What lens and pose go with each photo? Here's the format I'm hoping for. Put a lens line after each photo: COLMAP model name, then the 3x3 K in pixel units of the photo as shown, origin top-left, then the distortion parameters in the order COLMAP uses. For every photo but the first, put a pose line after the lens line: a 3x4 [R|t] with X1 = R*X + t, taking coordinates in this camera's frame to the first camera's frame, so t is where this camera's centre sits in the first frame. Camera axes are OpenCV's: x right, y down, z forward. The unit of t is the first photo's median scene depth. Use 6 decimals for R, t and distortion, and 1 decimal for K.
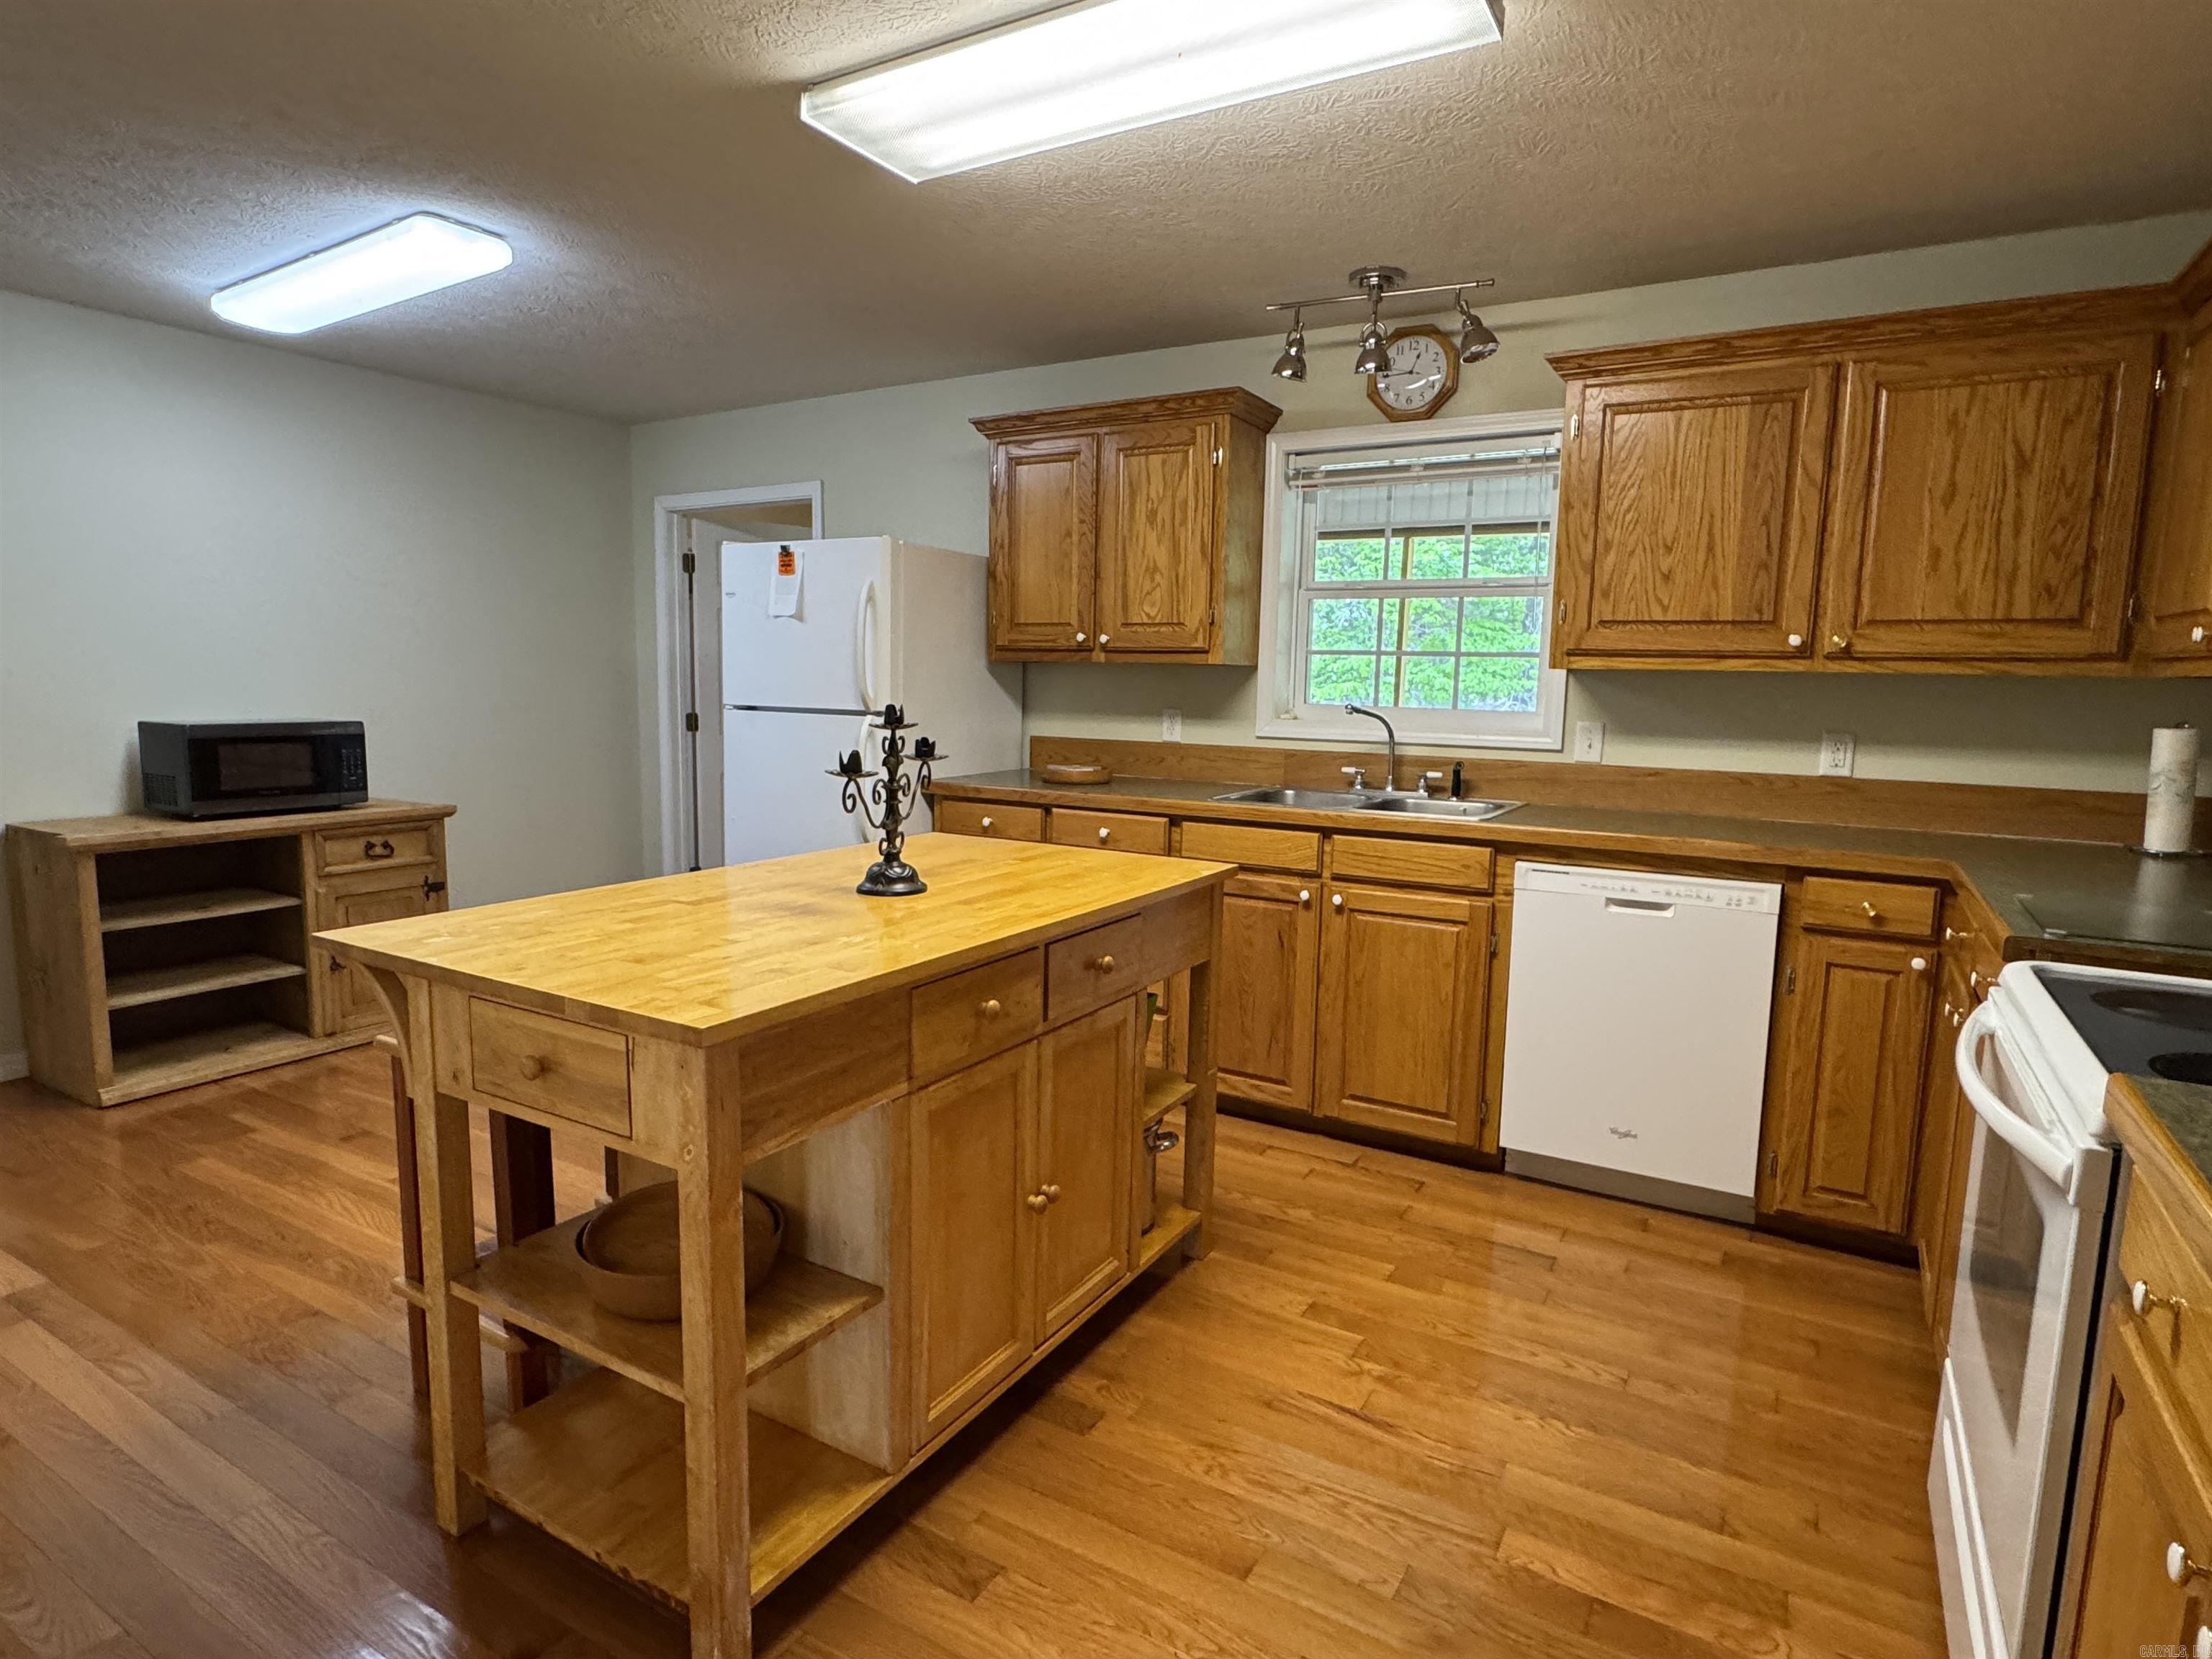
lens RADIAL K [[1200.7, 0, 1103.0], [0, 1200.7, 830.6], [0, 0, 1]] dist [-0.003744, 0.000759]
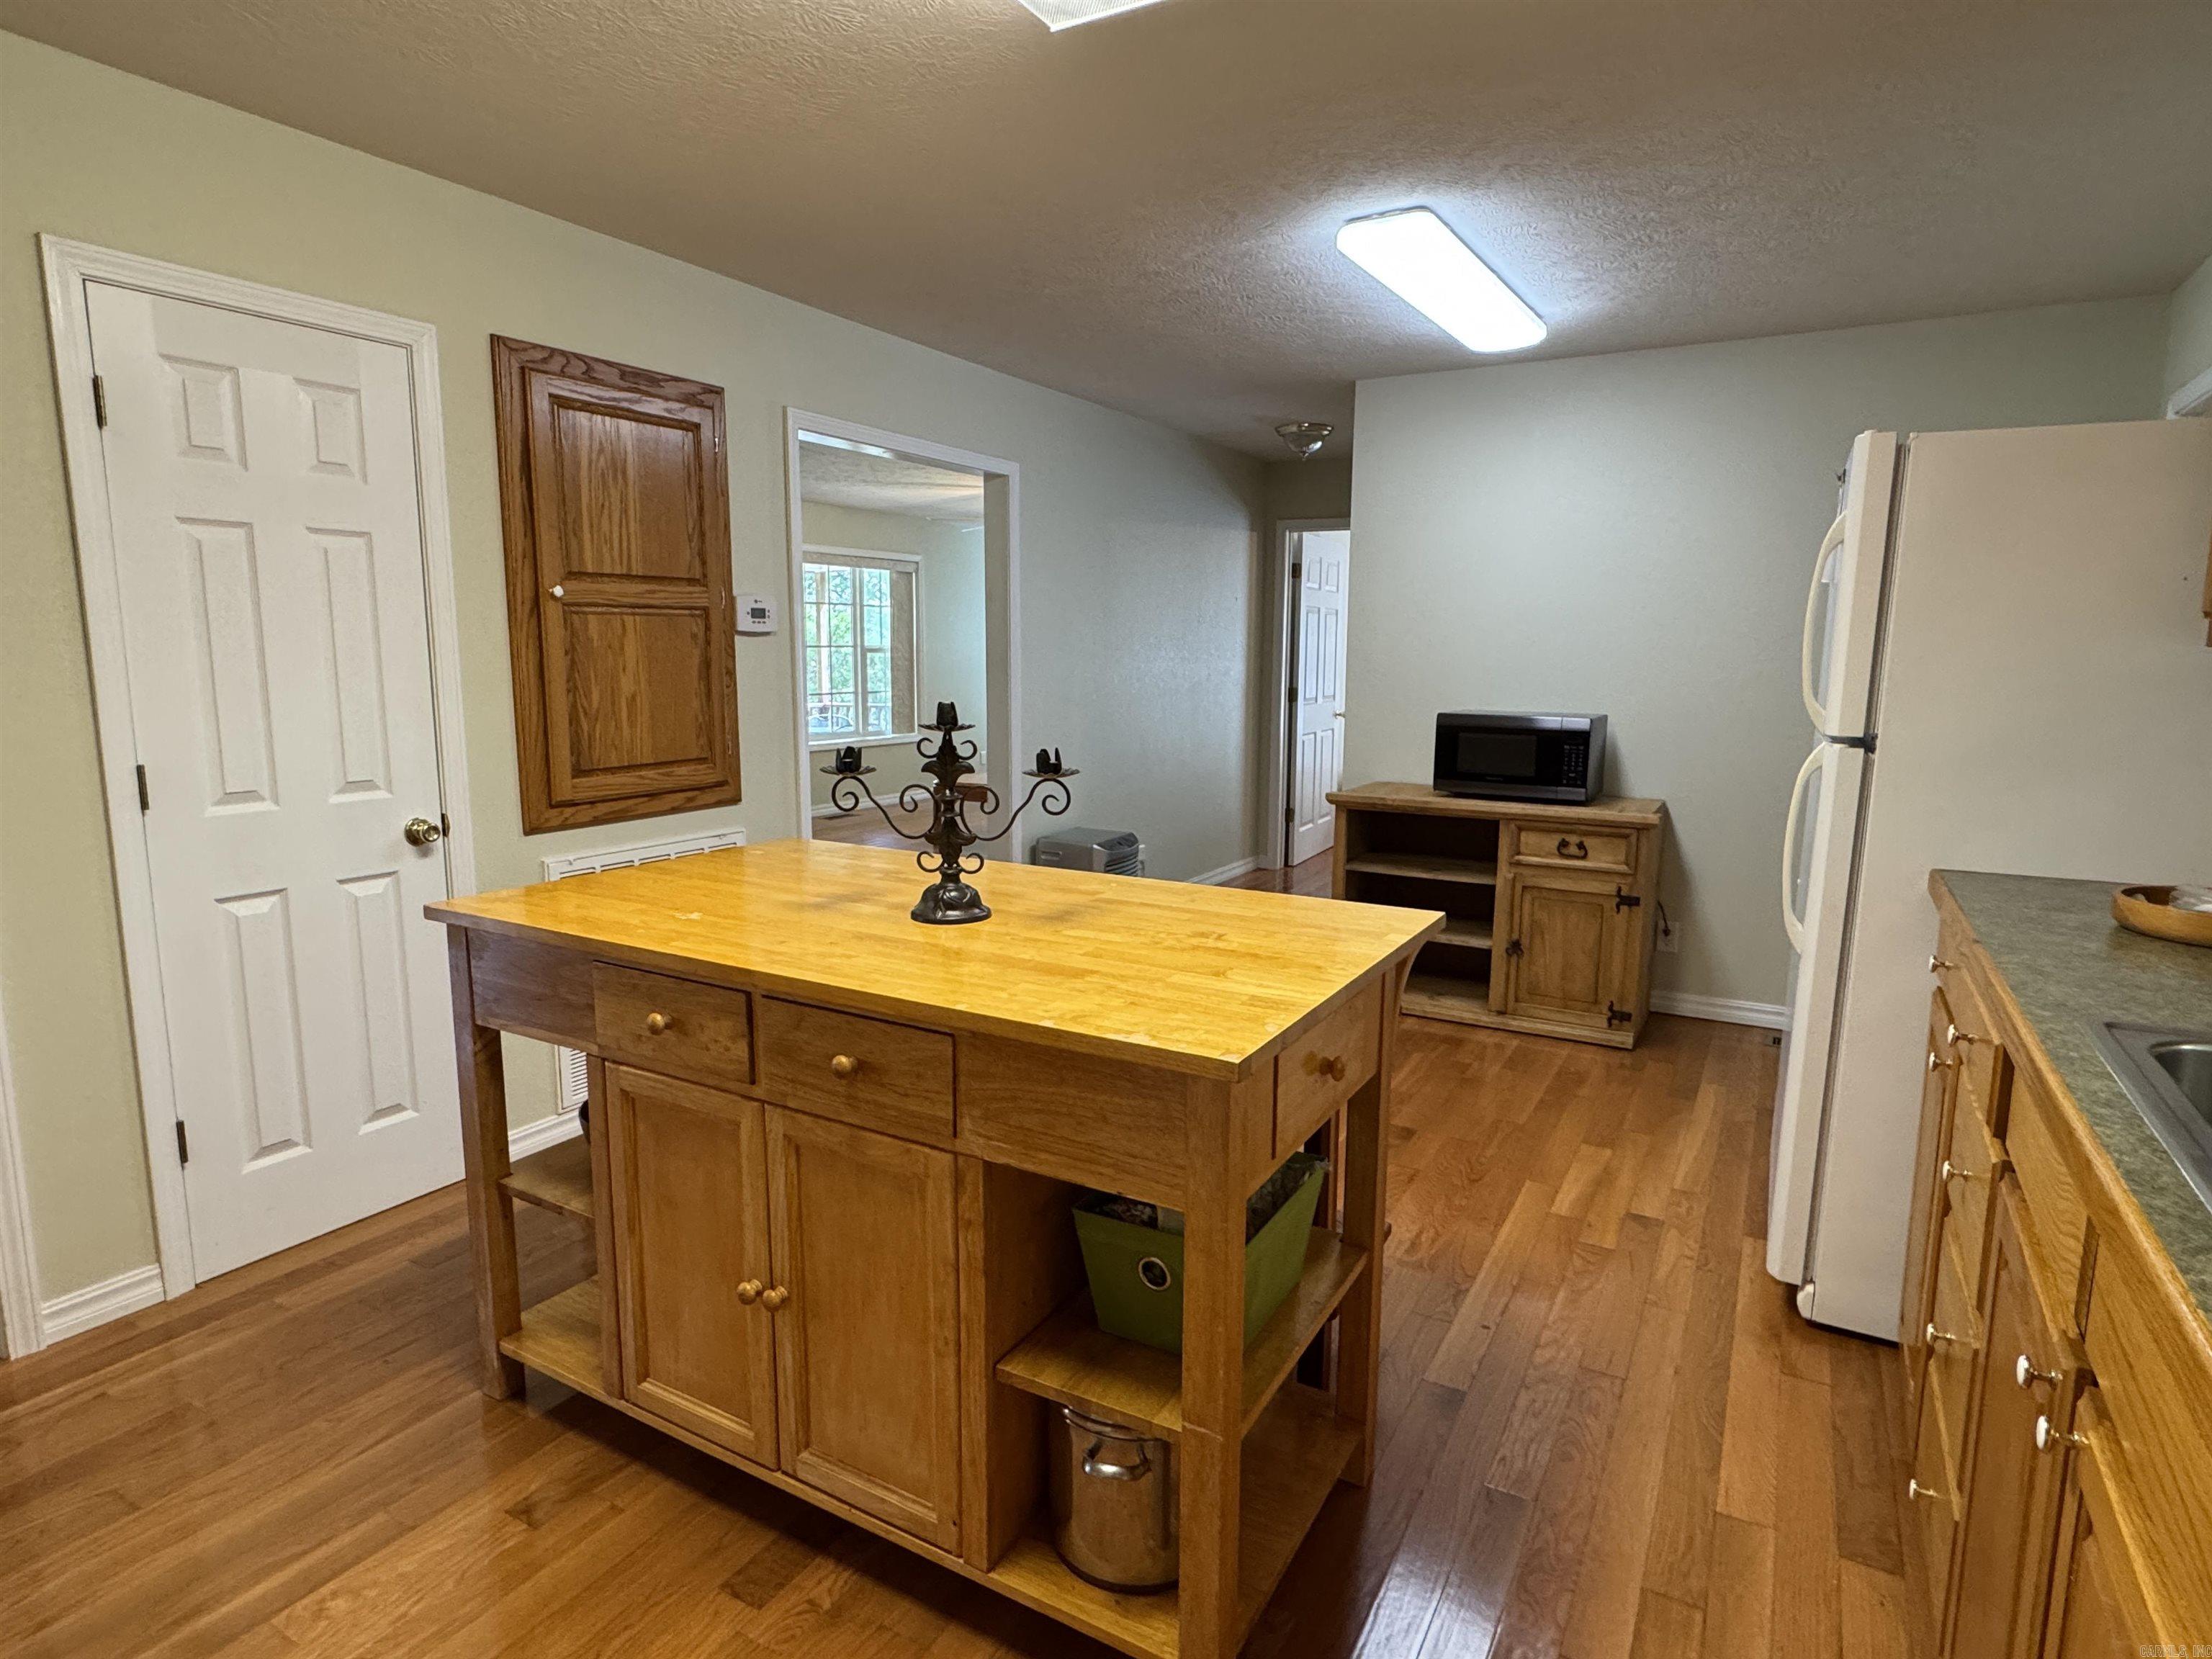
lens RADIAL K [[1200.7, 0, 1102.0], [0, 1200.7, 828.9], [0, 0, 1]] dist [-0.003744, 0.000759]
pose [[0.004622, 0.129254, -0.991601, 0.453001], [-0.132718, 0.982919, 0.127503, -0.091553], [0.991143, 0.131014, 0.021698, 0.723718]]
